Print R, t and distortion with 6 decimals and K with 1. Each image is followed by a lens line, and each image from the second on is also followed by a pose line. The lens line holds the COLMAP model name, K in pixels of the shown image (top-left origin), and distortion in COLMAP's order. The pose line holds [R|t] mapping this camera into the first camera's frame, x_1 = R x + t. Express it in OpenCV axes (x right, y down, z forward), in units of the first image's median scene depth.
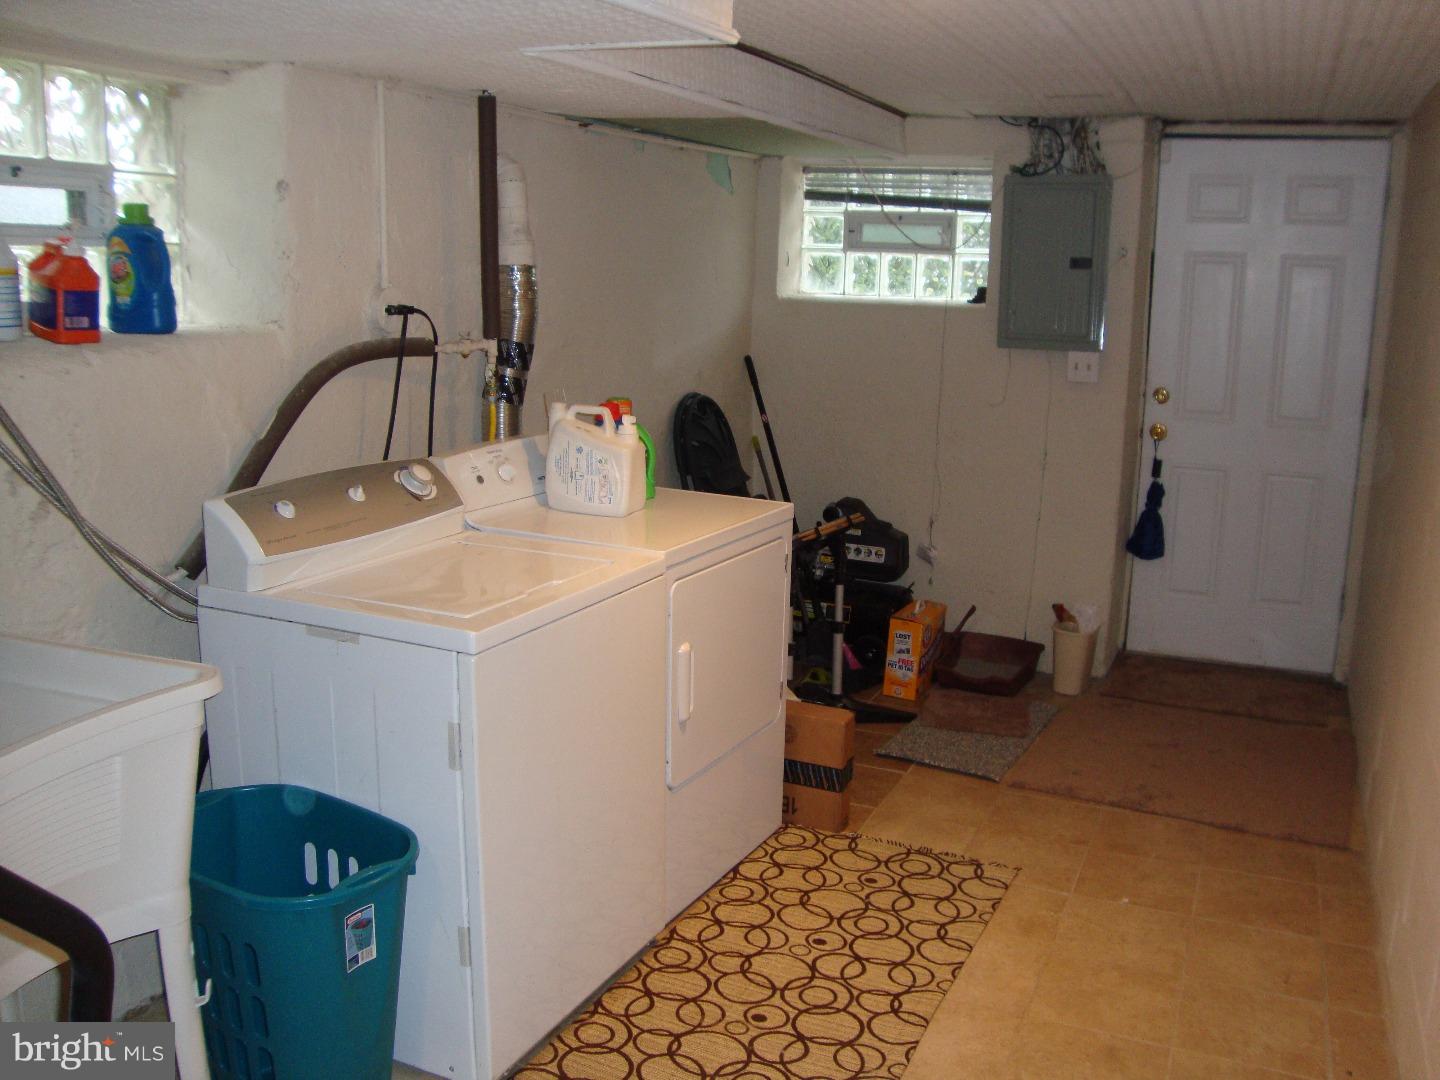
lens RADIAL K [[1527.2, 0, 721.3], [0, 1527.2, 573.5], [0, 0, 1]] dist [-0.141370, 0.222195]
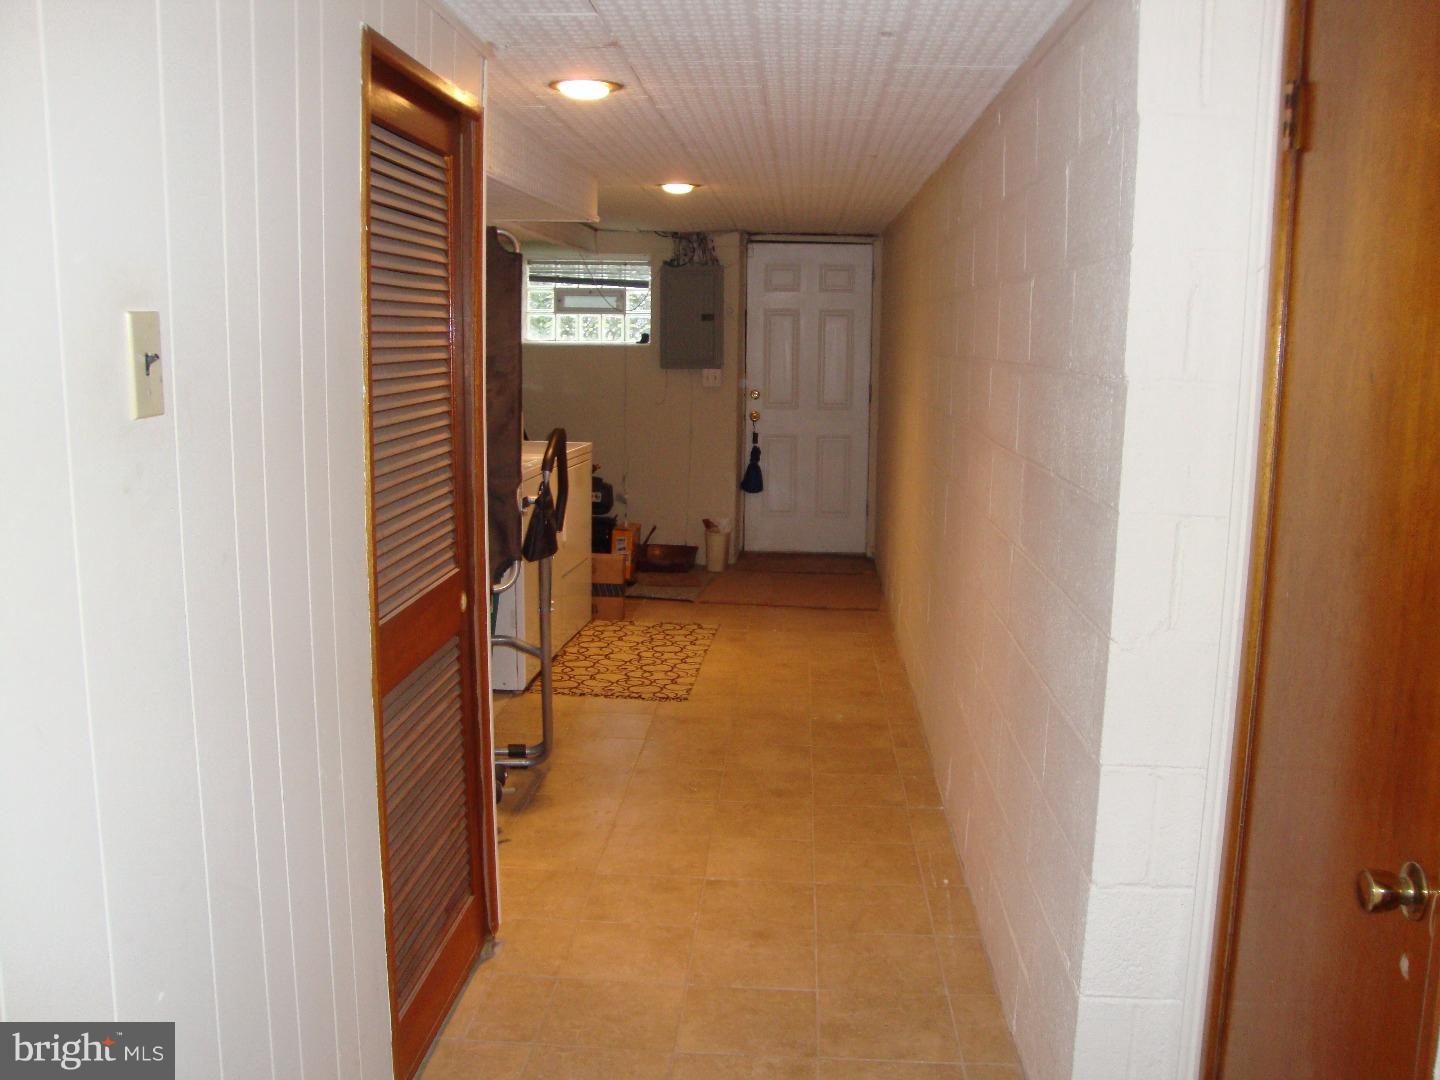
lens RADIAL K [[1280.1, 0, 718.7], [0, 1280.1, 540.5], [0, 0, 1]] dist [-0.007145, -0.001501]
pose [[0.959393, -0.063792, 0.274764, -0.155144], [0.072814, 0.997086, -0.022749, 0.076348], [-0.272512, 0.041832, 0.961242, -0.366533]]
